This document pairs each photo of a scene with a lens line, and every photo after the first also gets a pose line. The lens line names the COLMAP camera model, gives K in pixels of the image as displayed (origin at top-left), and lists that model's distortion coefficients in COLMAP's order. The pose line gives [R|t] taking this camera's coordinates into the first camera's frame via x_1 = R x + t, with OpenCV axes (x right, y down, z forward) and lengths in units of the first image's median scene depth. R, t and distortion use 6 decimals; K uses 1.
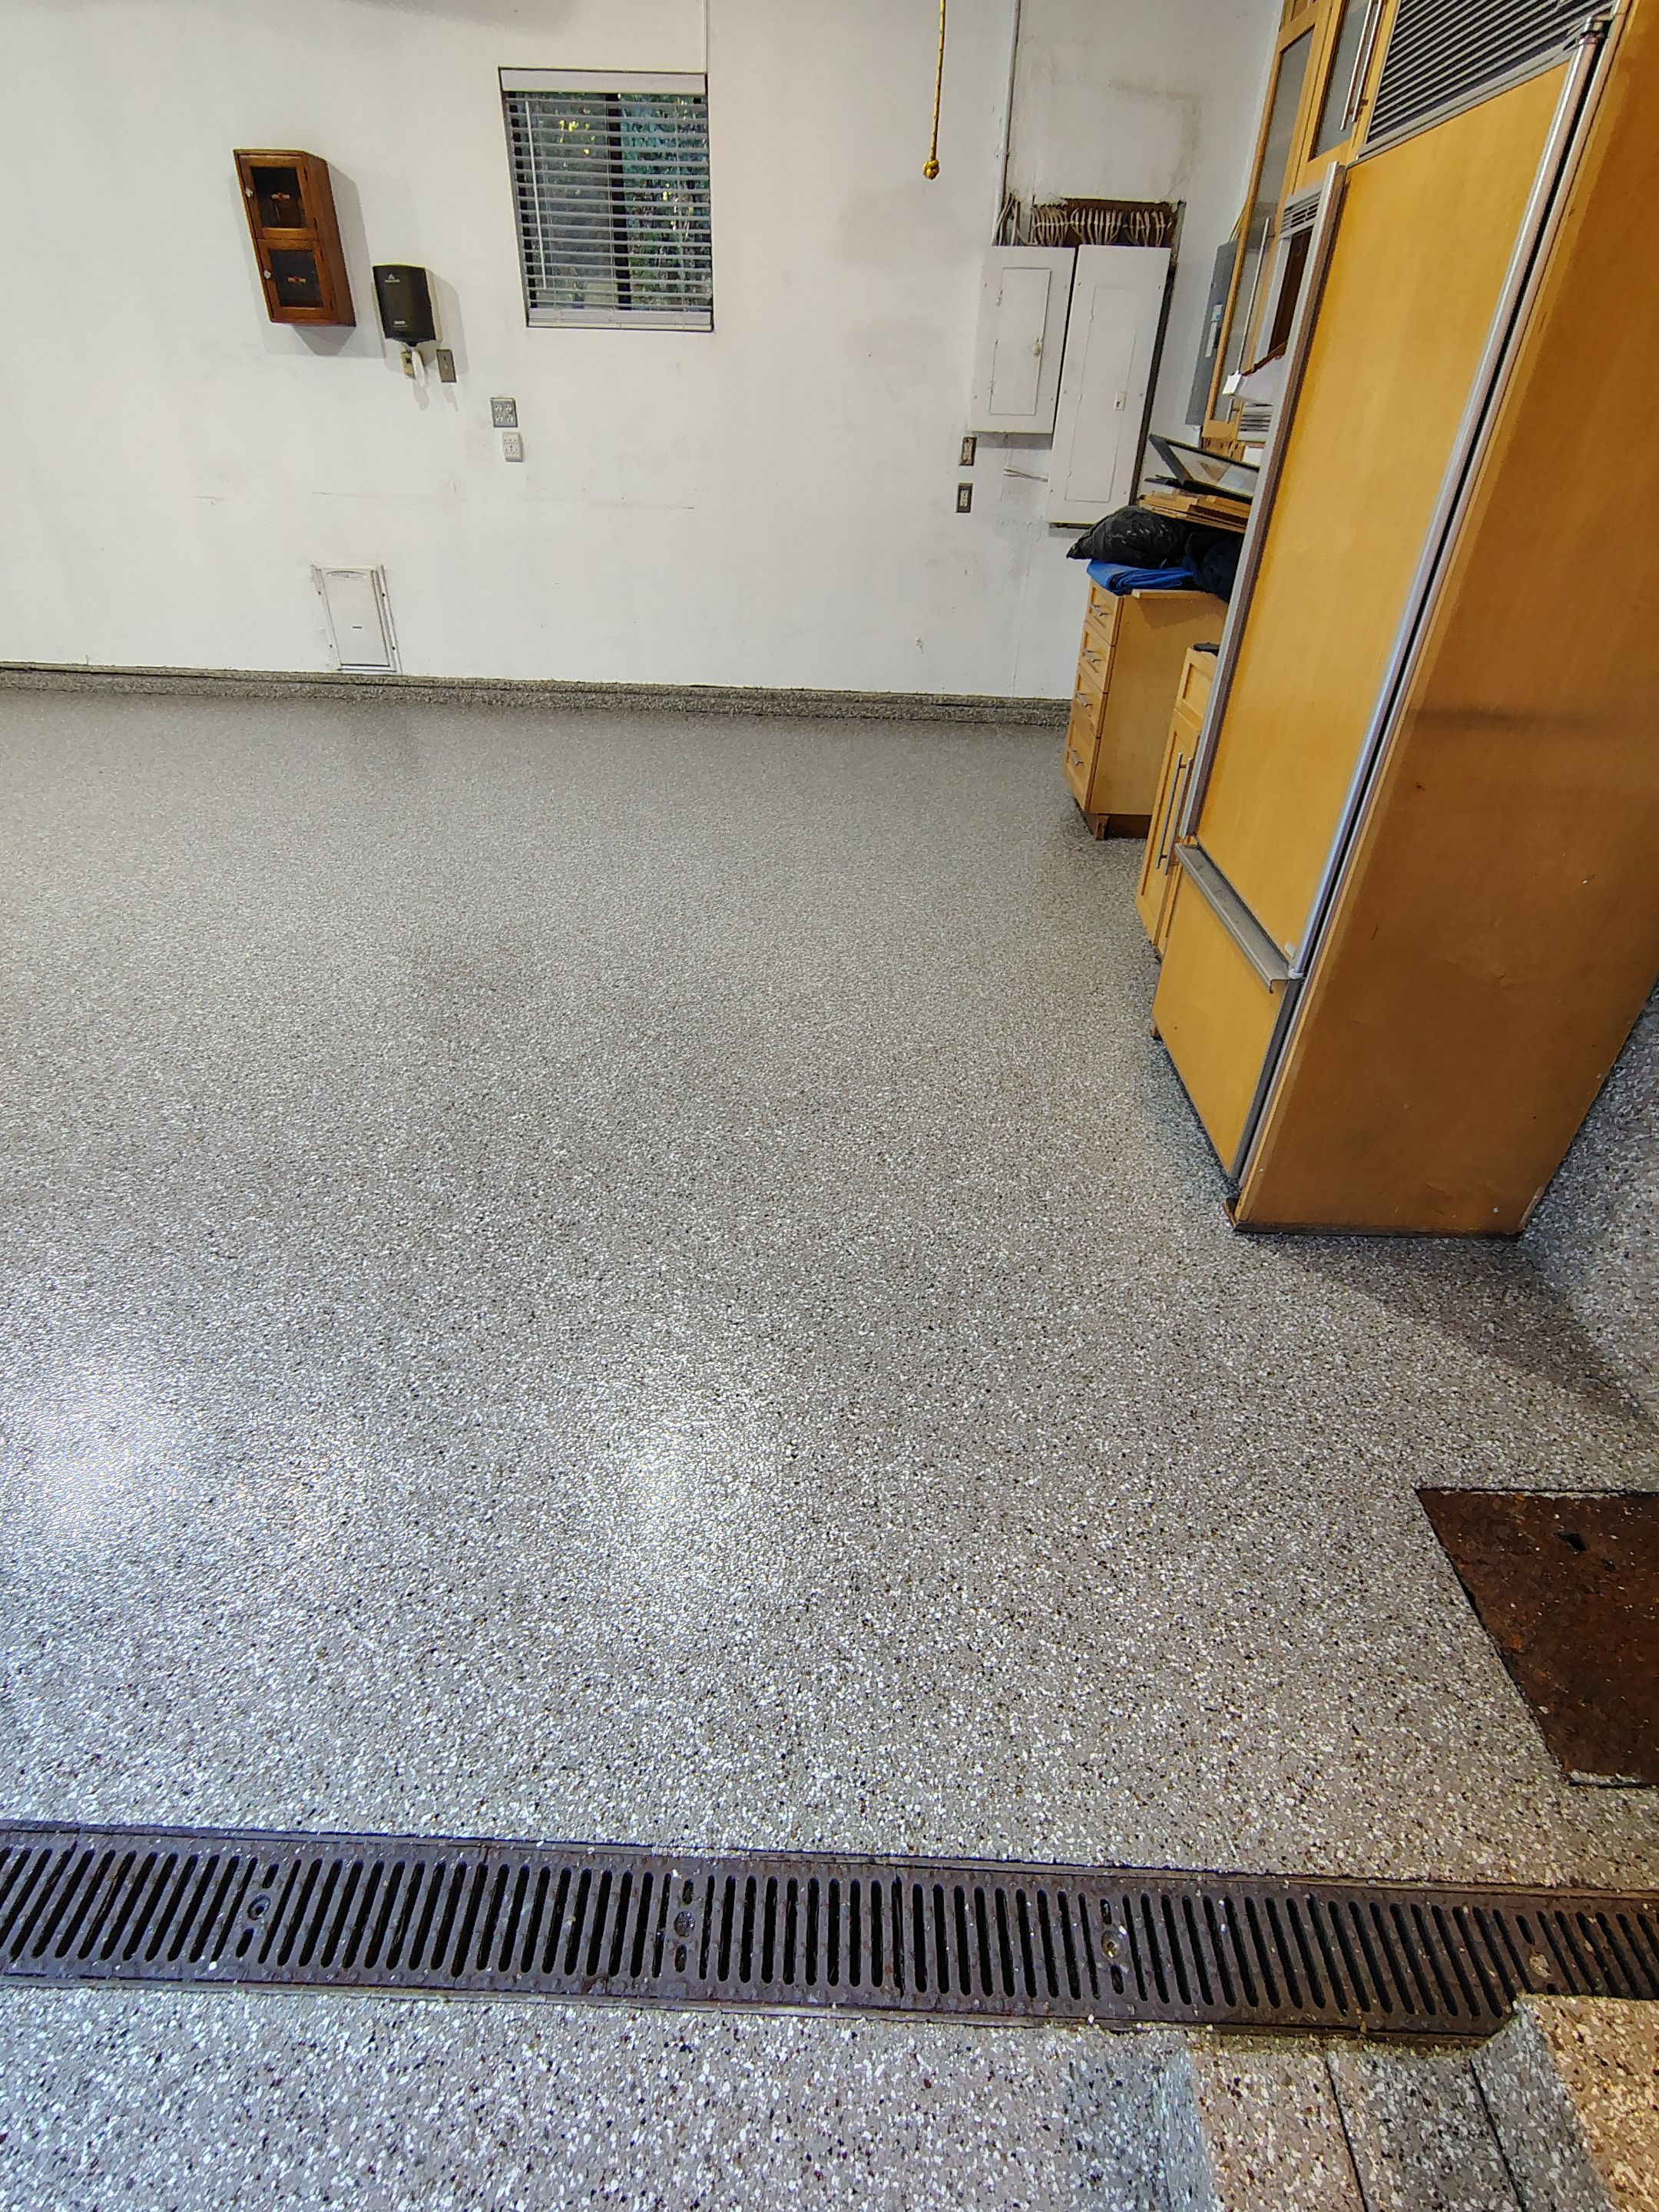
lens RADIAL K [[1041.6, 0, 822.4], [0, 1041.6, 1097.3], [0, 0, 1]] dist [-0.012118, 0.007094]
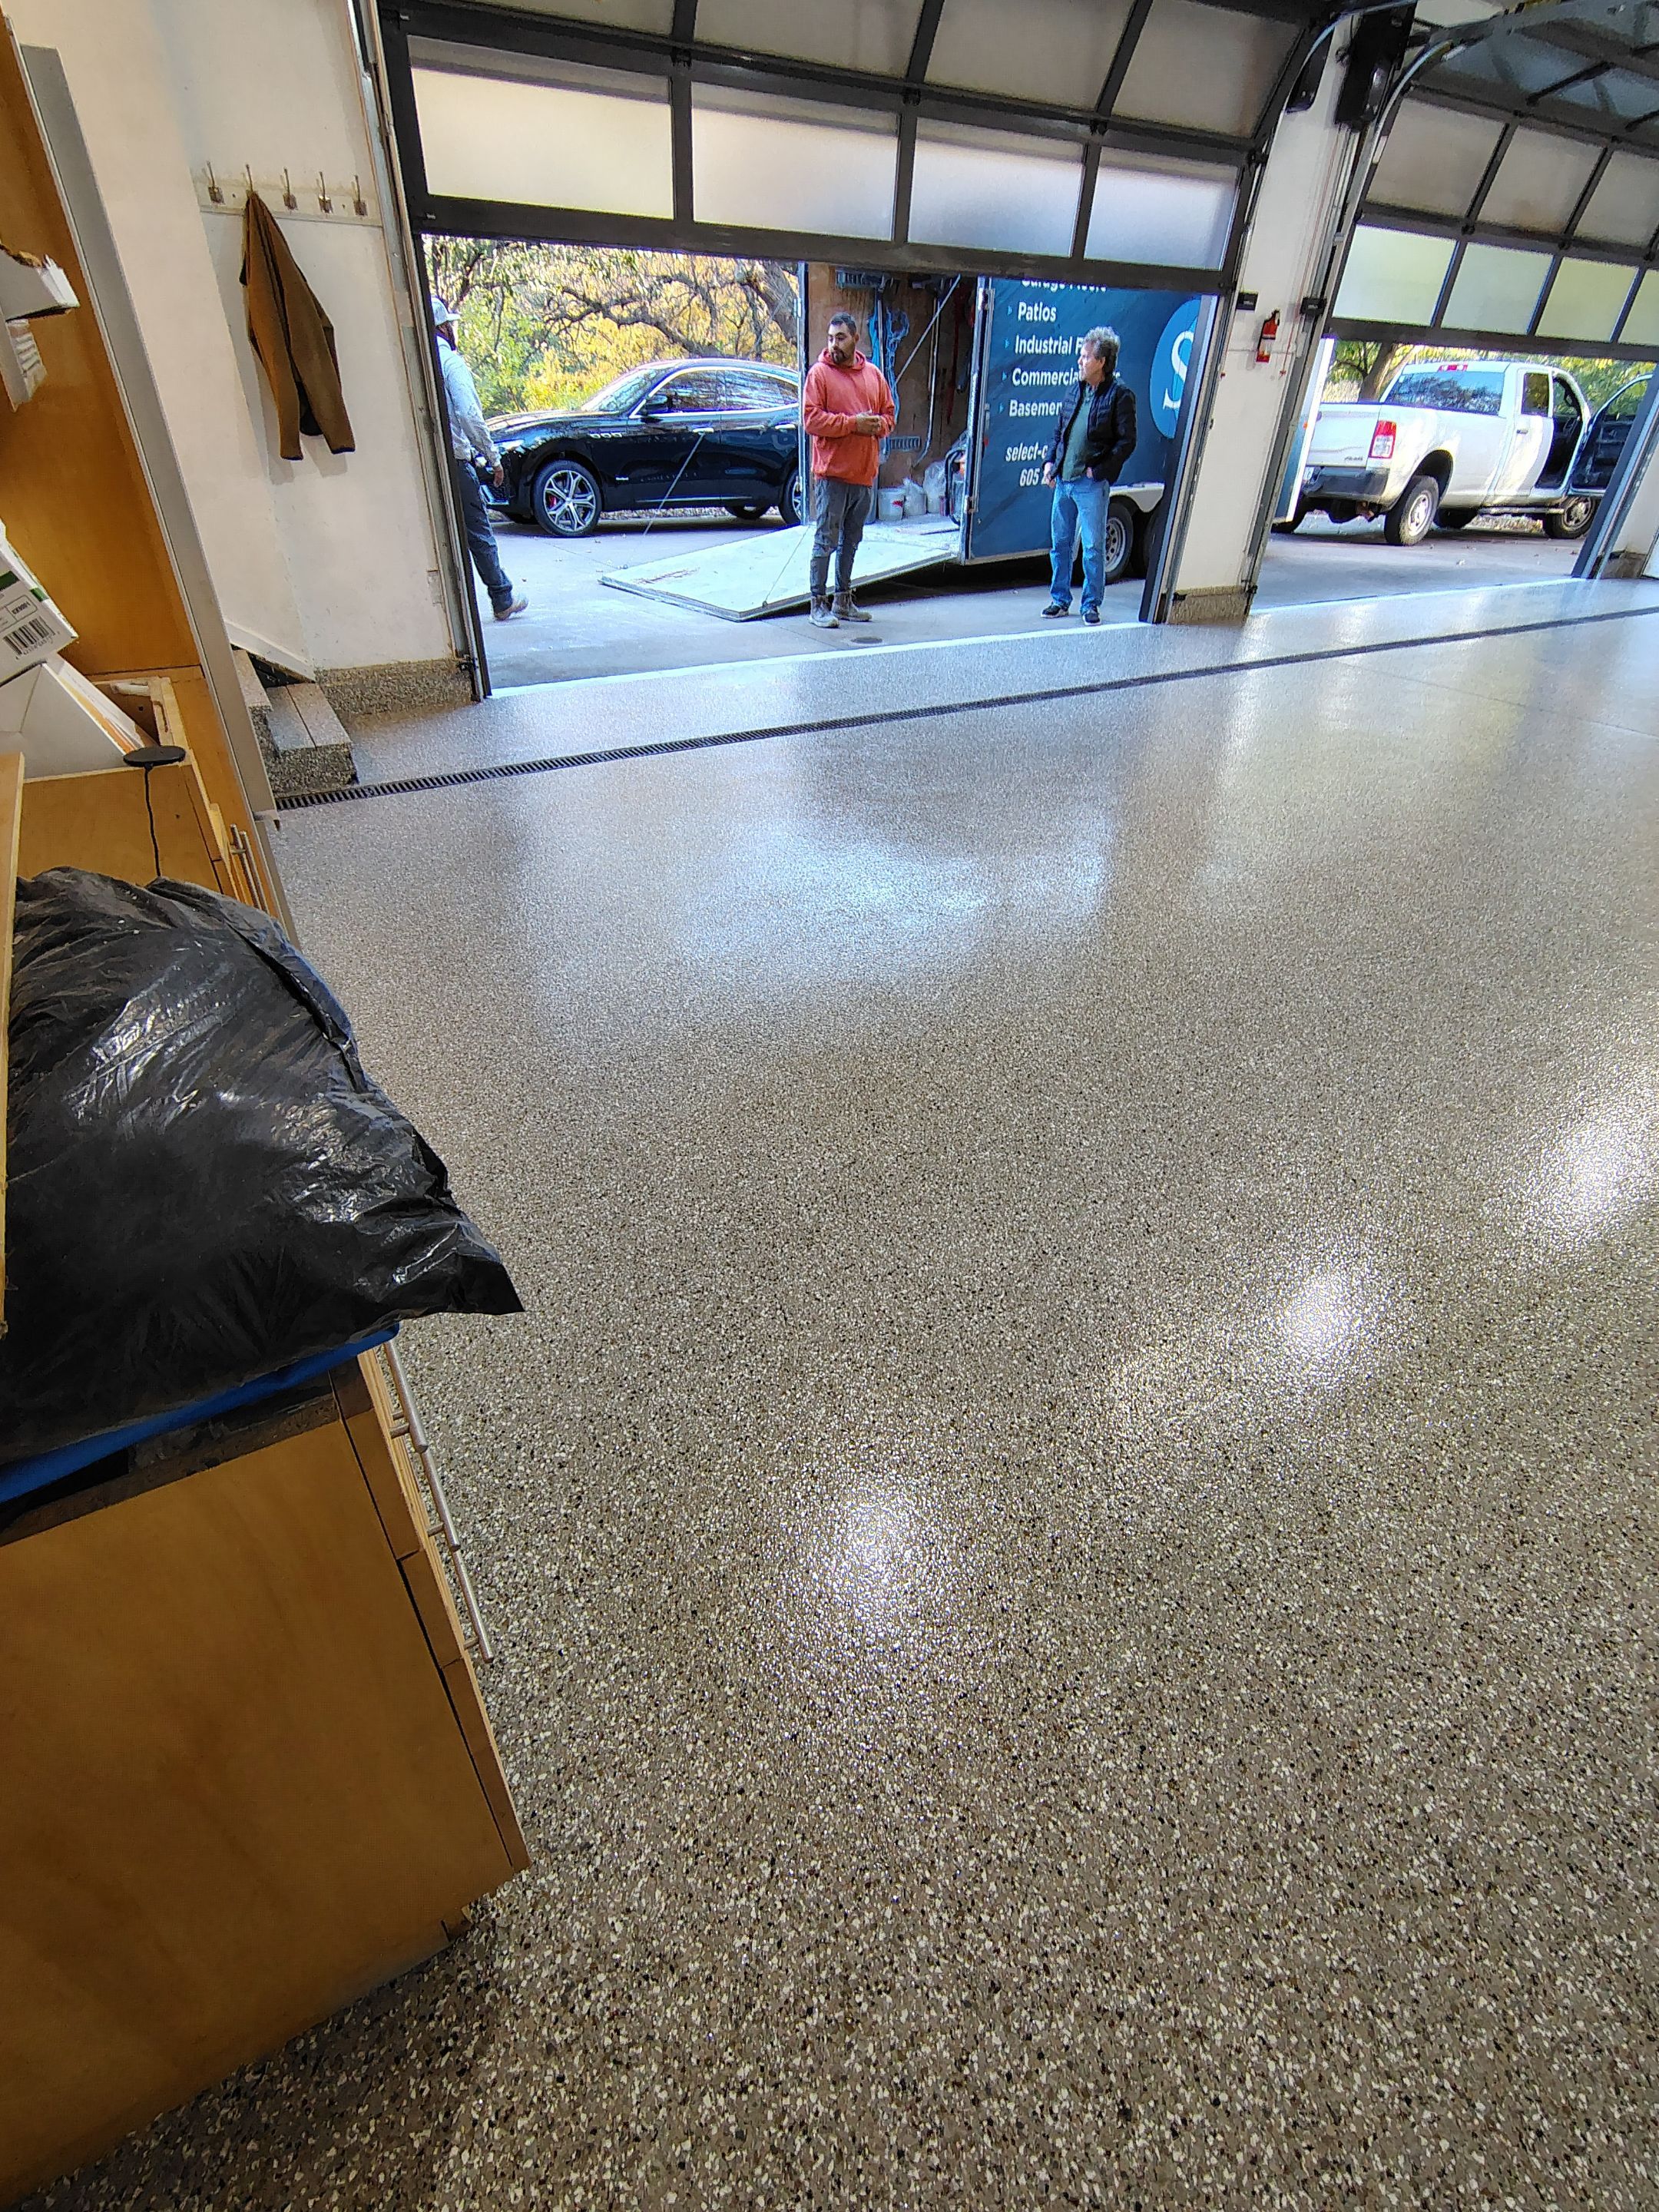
lens RADIAL K [[1038.6, 0, 820.2], [0, 1038.6, 1099.7], [0, 0, 1]] dist [-0.010210, 0.004383]
pose [[-0.848411, 0.267076, -0.457022, 0.516318], [-0.336043, 0.395340, 0.854857, -1.355100], [0.408991, 0.878850, -0.245662, 2.024881]]
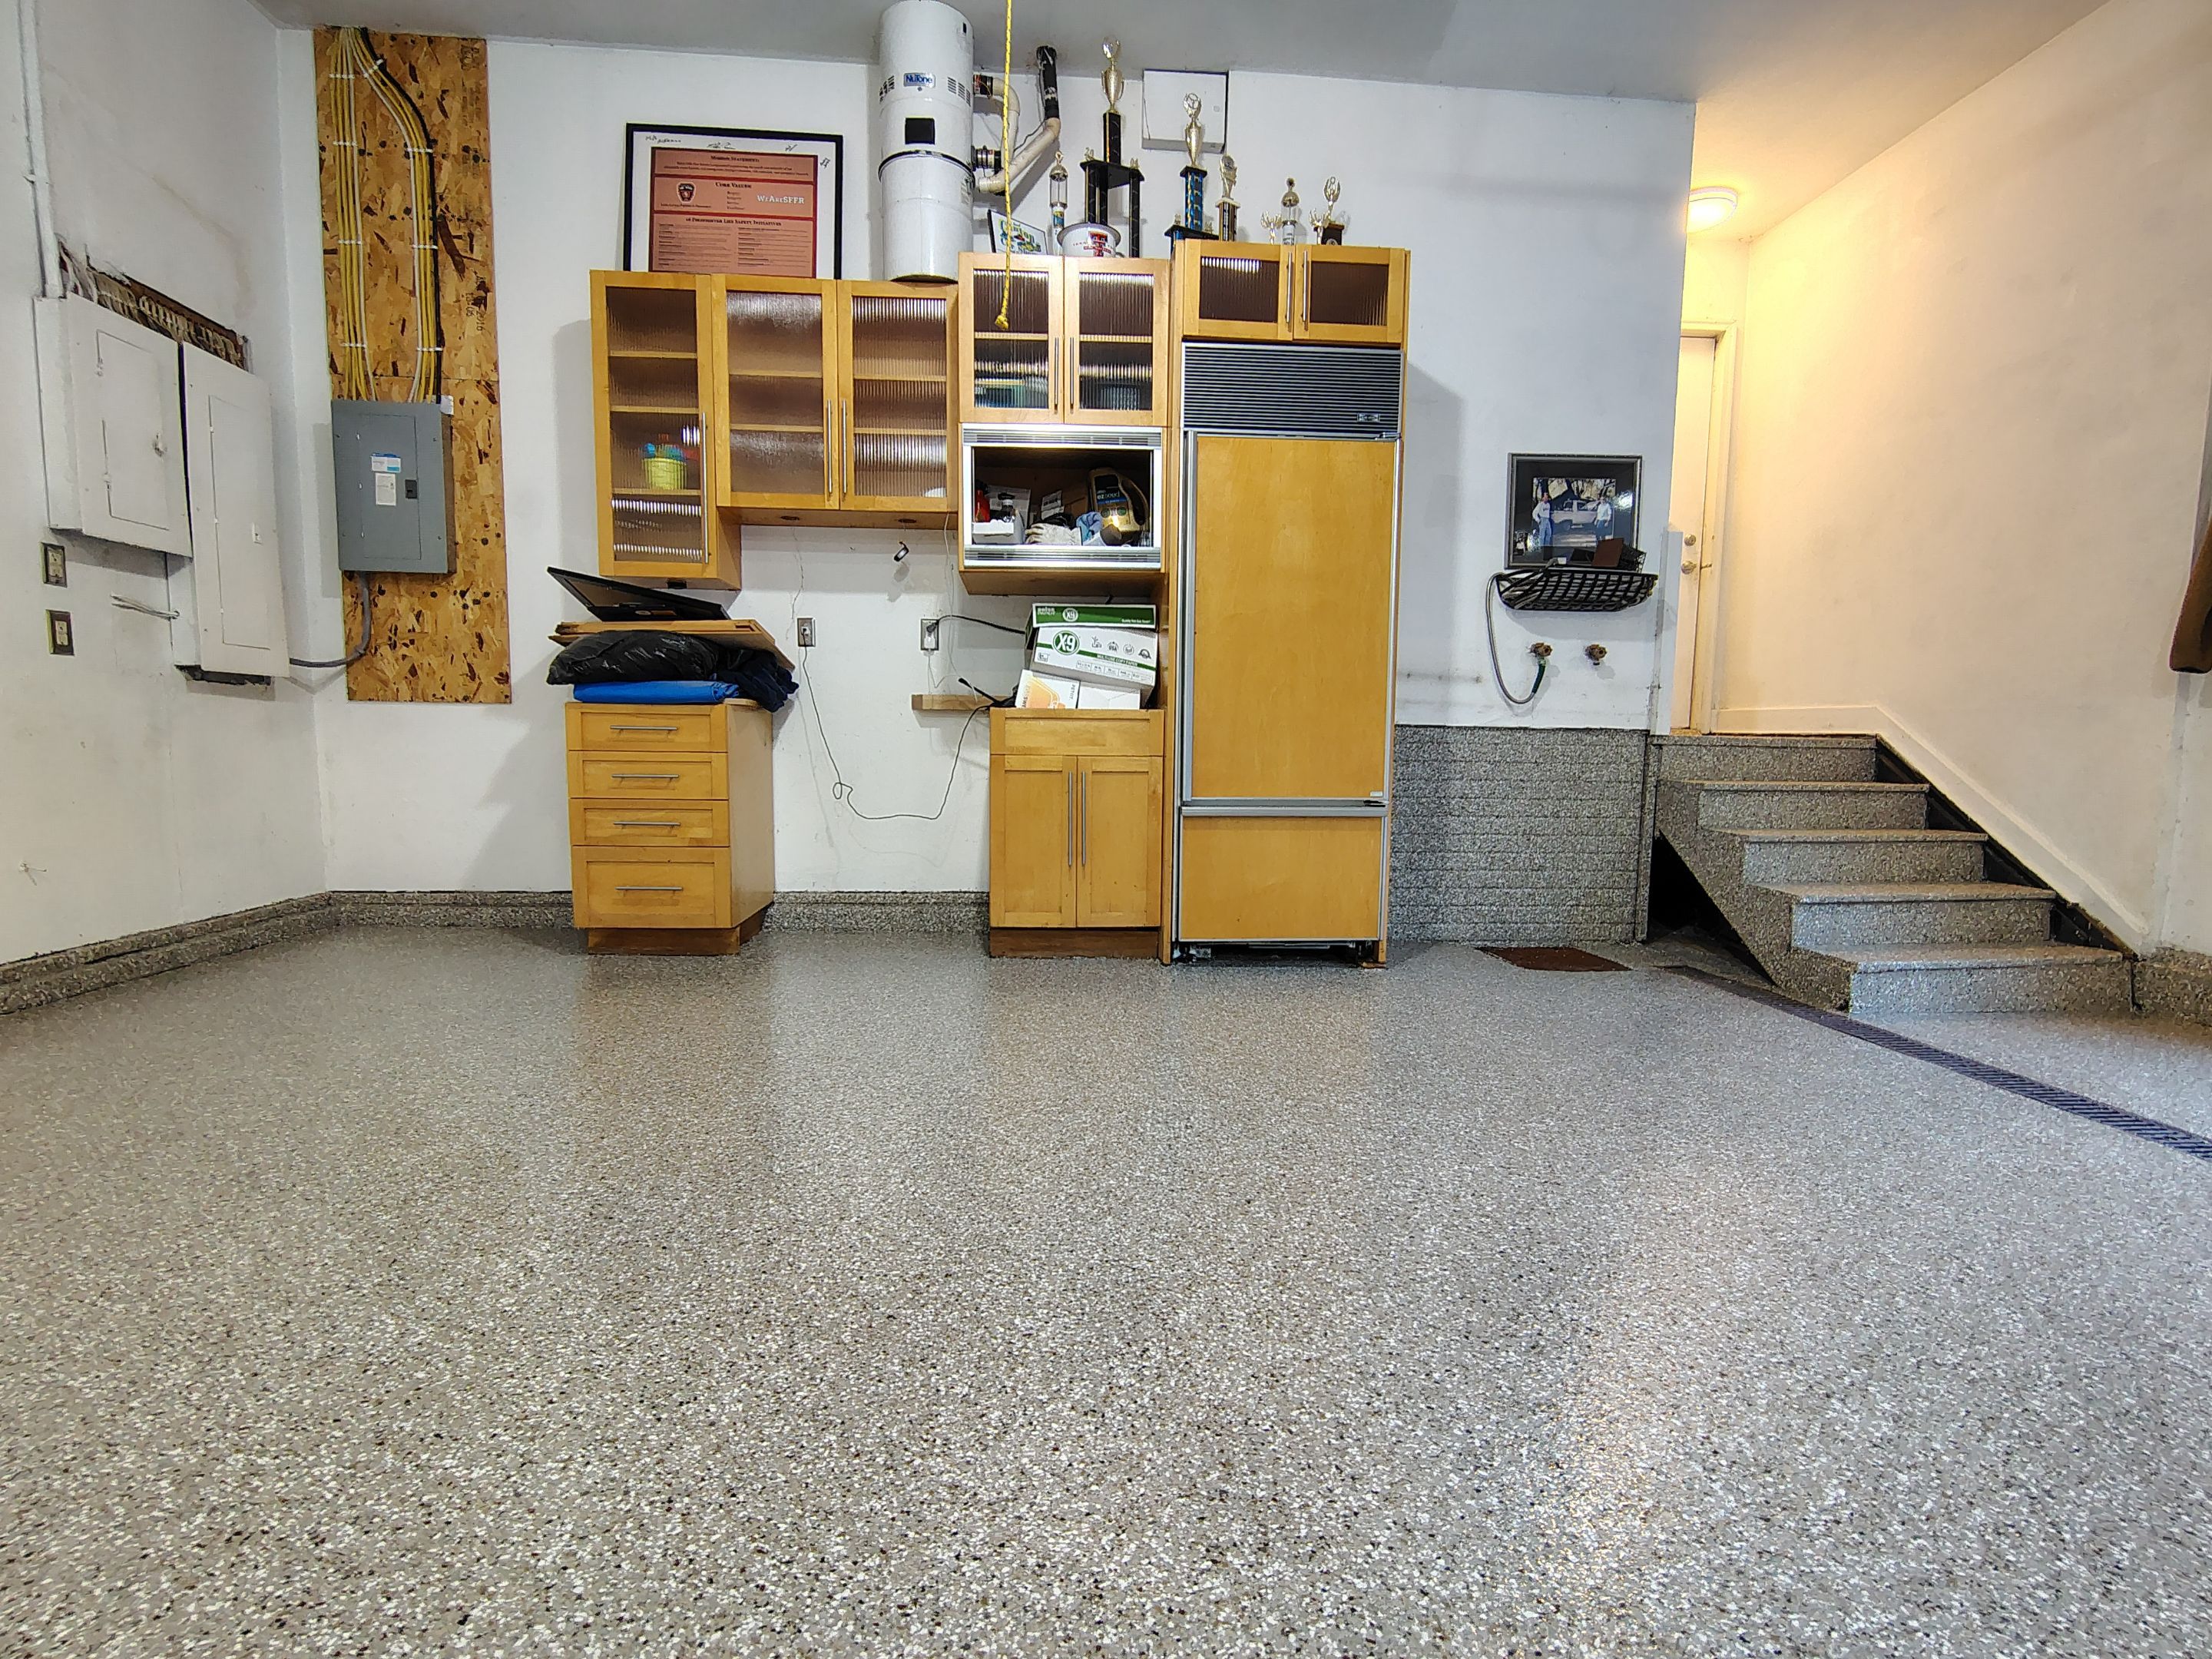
lens RADIAL K [[1031.9, 0, 1100.3], [0, 1031.9, 838.6], [0, 0, 1]] dist [-0.011601, 0.005922]
pose [[-0.105863, -0.122462, 0.986811, -1.260704], [0.543605, 0.823842, 0.160554, -0.606925], [-0.832639, 0.553432, -0.020644, 1.408576]]
